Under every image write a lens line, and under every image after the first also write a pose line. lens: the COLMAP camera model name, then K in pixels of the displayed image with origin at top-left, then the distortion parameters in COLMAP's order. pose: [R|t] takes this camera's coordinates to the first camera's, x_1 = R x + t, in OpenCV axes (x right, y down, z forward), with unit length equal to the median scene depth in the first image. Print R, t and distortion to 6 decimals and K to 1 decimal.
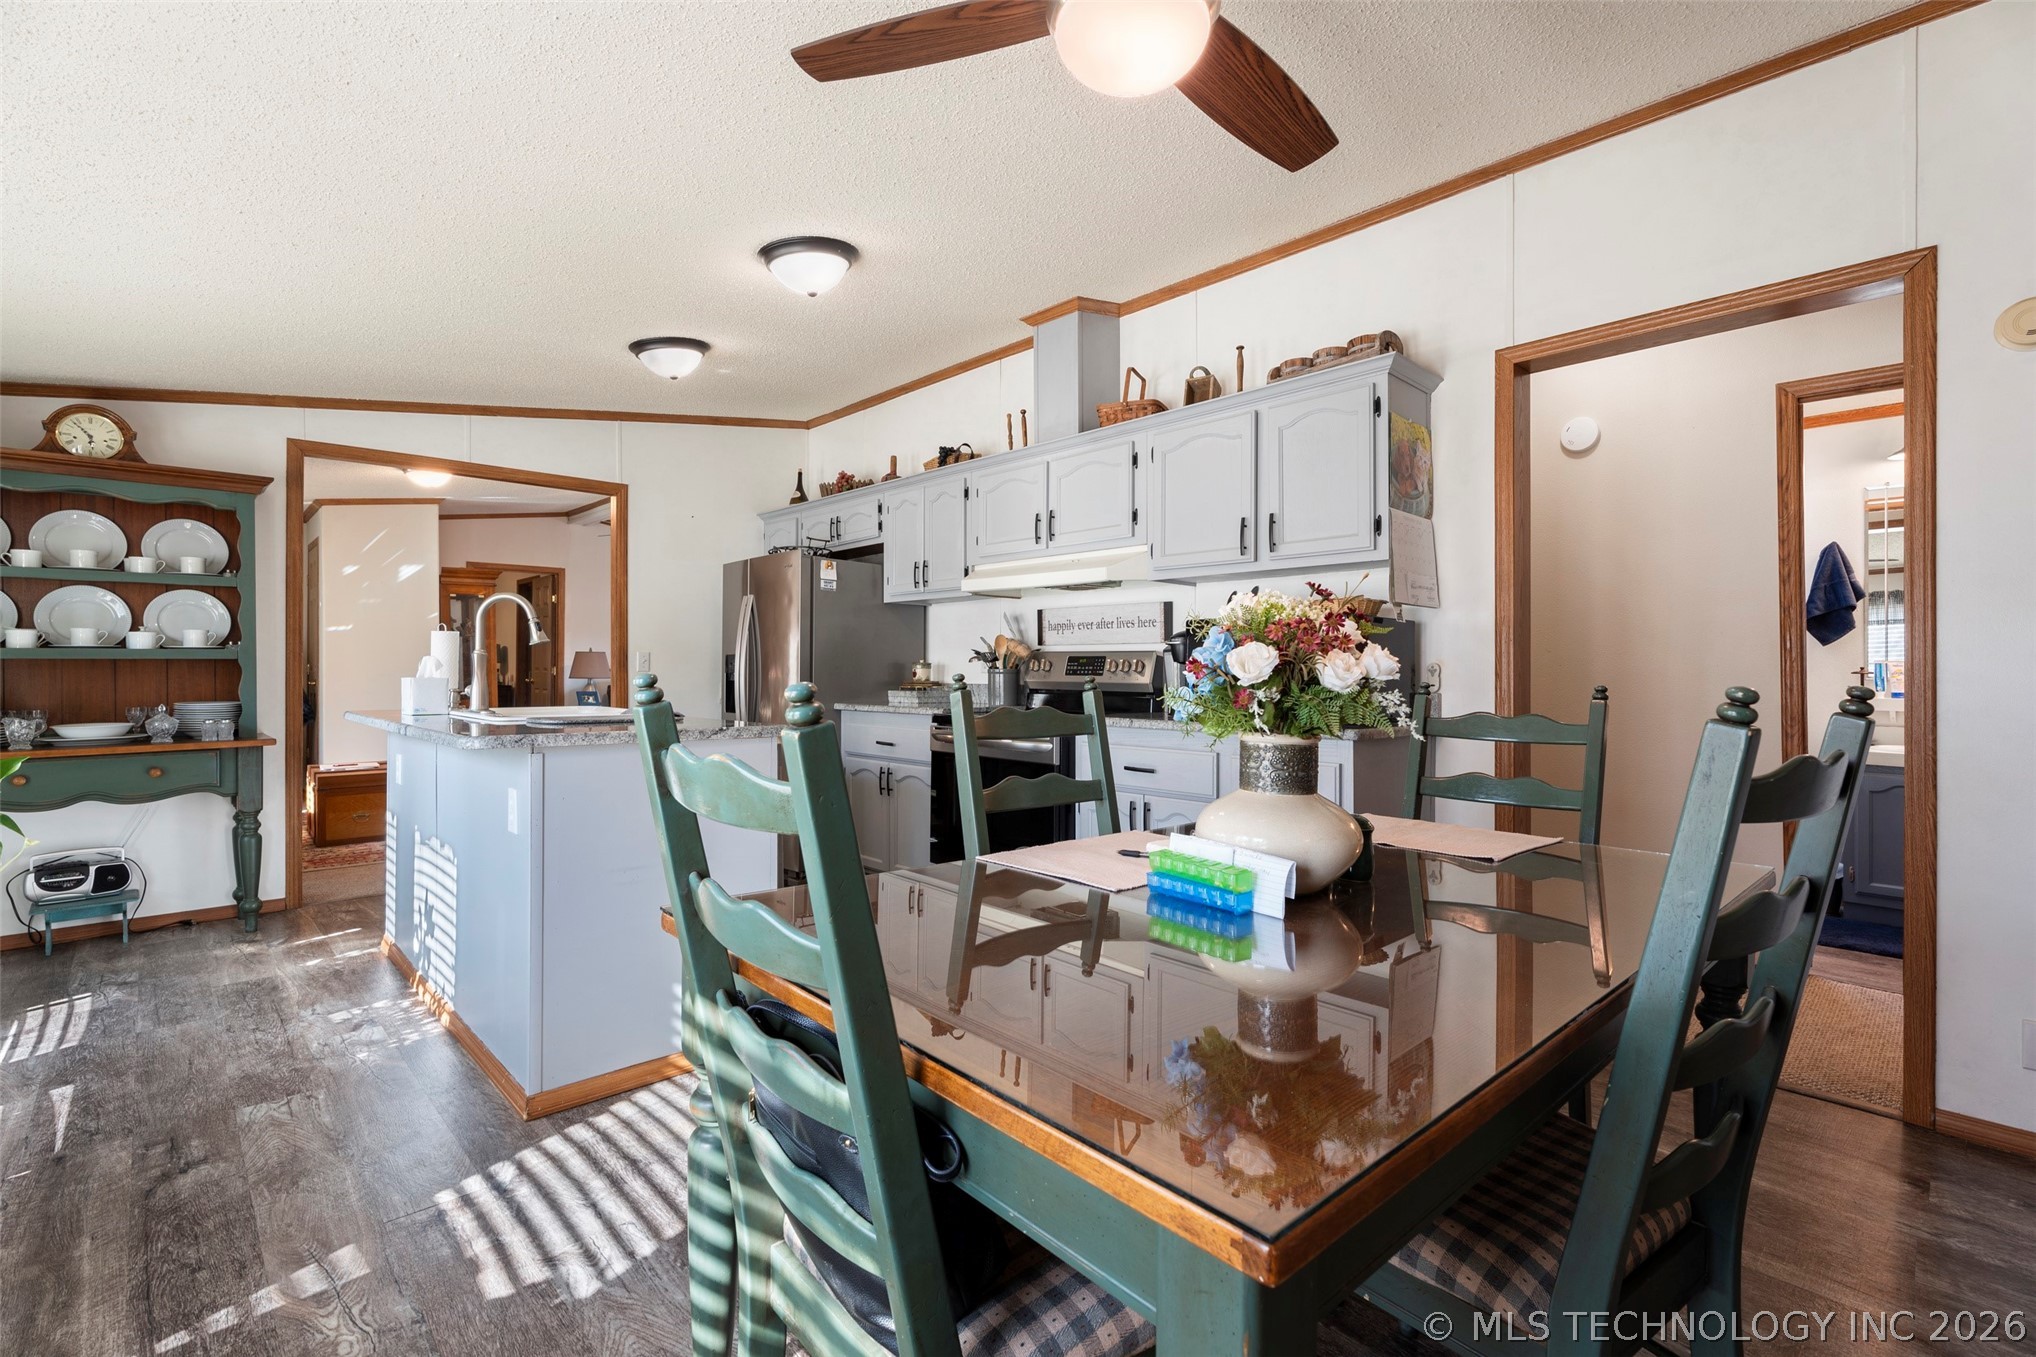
lens RADIAL K [[893.7, 0, 1026.3], [0, 893.7, 667.5], [0, 0, 1]] dist [0.000365, 0.000246]
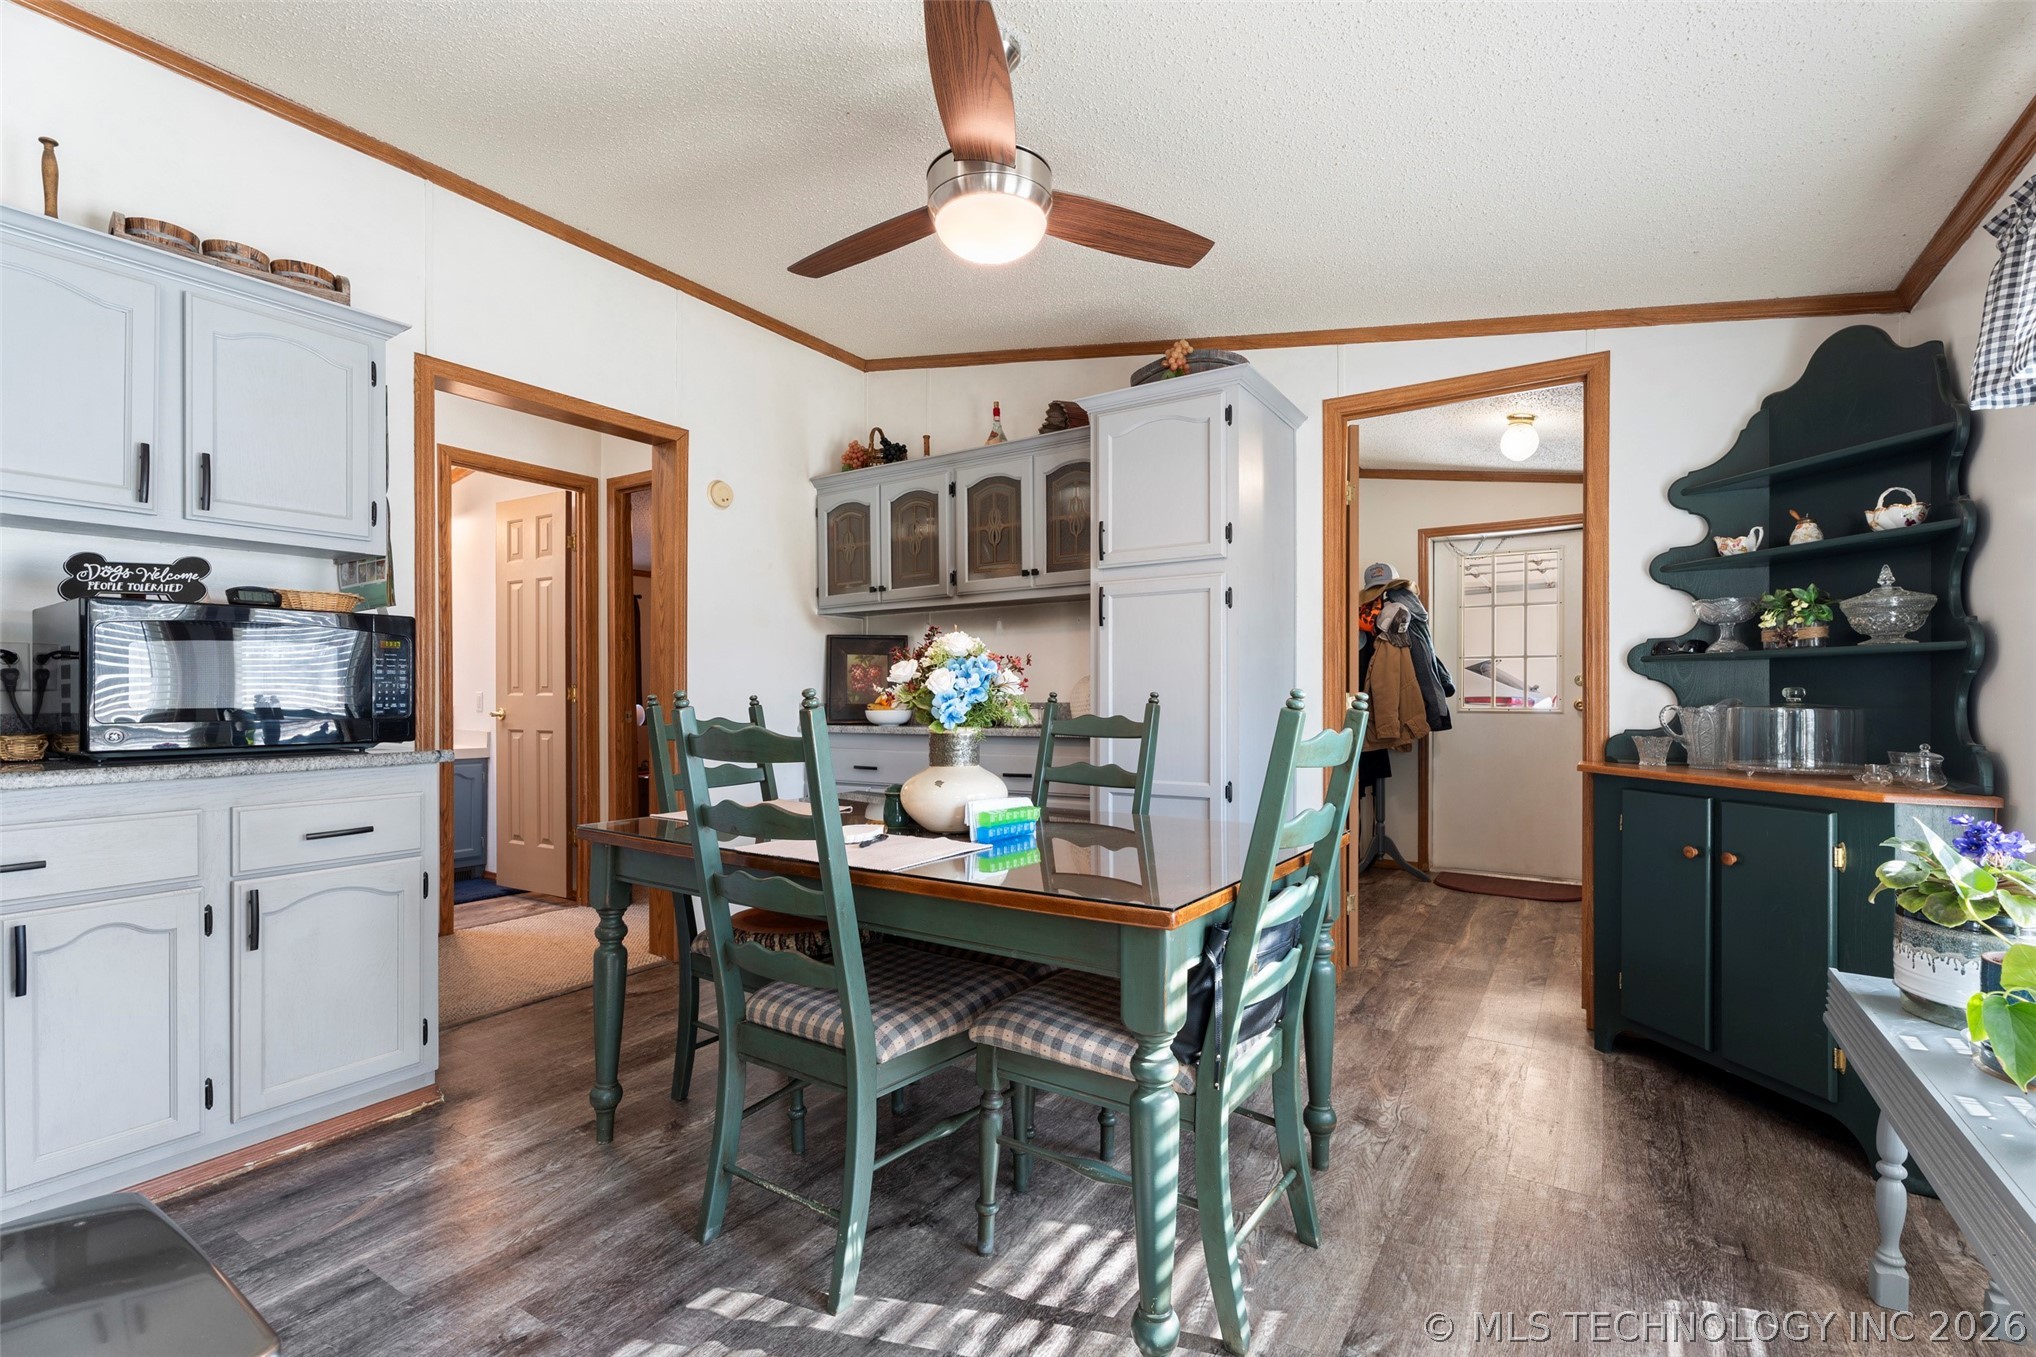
lens RADIAL K [[910.7, 0, 1025.3], [0, 910.7, 692.7], [0, 0, 1]] dist [0.000207, -0.000585]
pose [[-0.232255, -0.006125, 0.972636, -0.385588], [-0.006022, 0.999970, 0.004859, 0.002346], [-0.972636, -0.004728, -0.232285, 0.385837]]
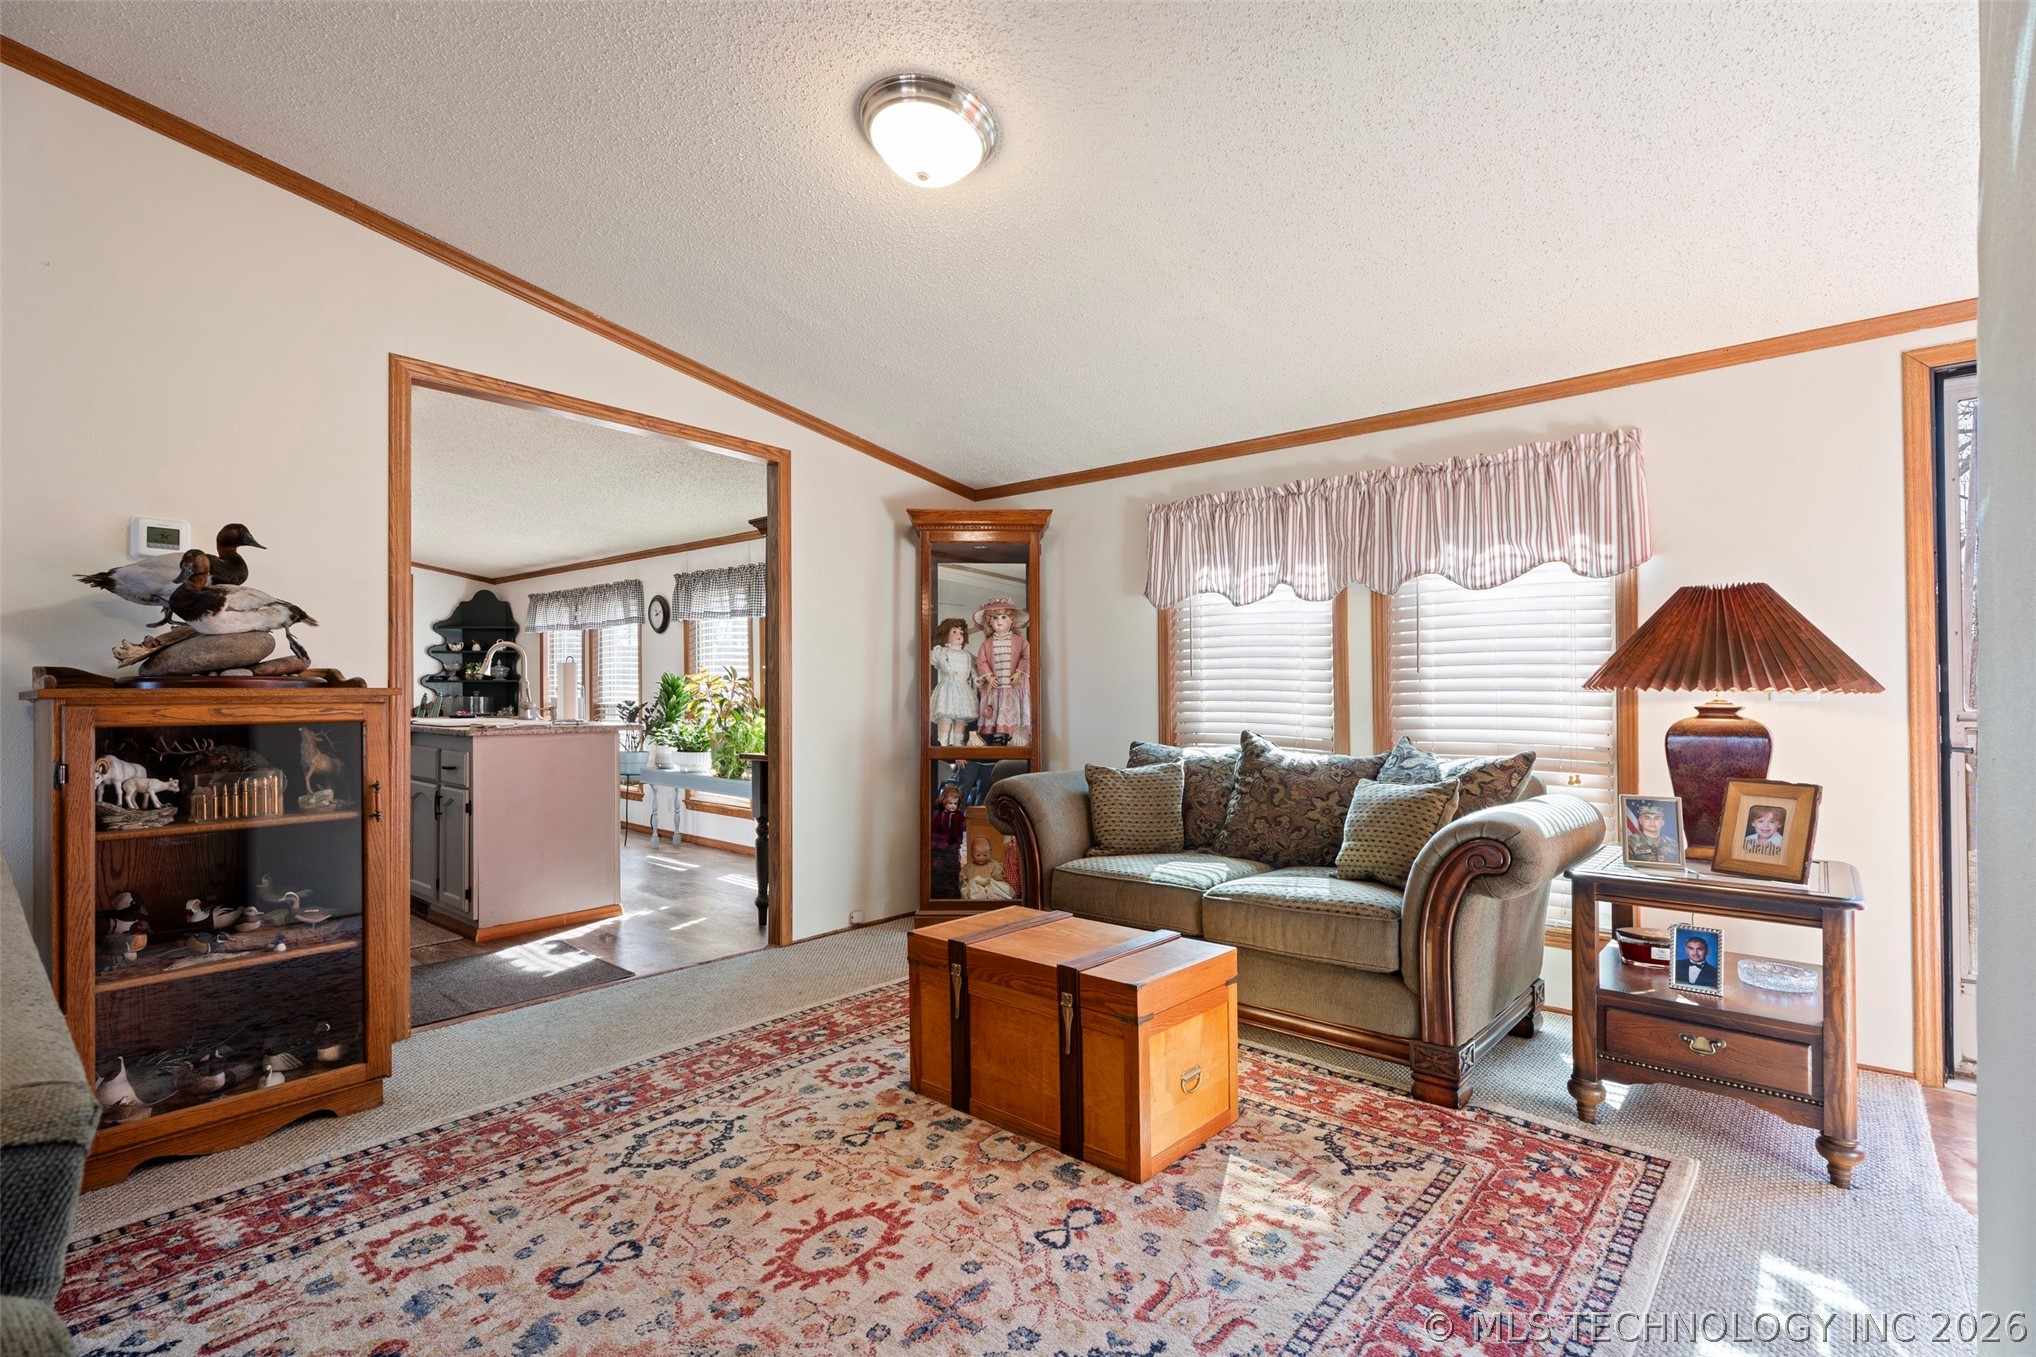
lens RADIAL K [[968.9, 0, 1013.6], [0, 968.9, 683.5], [0, 0, 1]] dist [0.013201, -0.000067]
pose [[-0.997089, -0.002733, -0.076198, -0.936098], [-0.001982, 0.999949, -0.009940, 0.001218], [0.076221, -0.009760, -0.997043, 1.936004]]
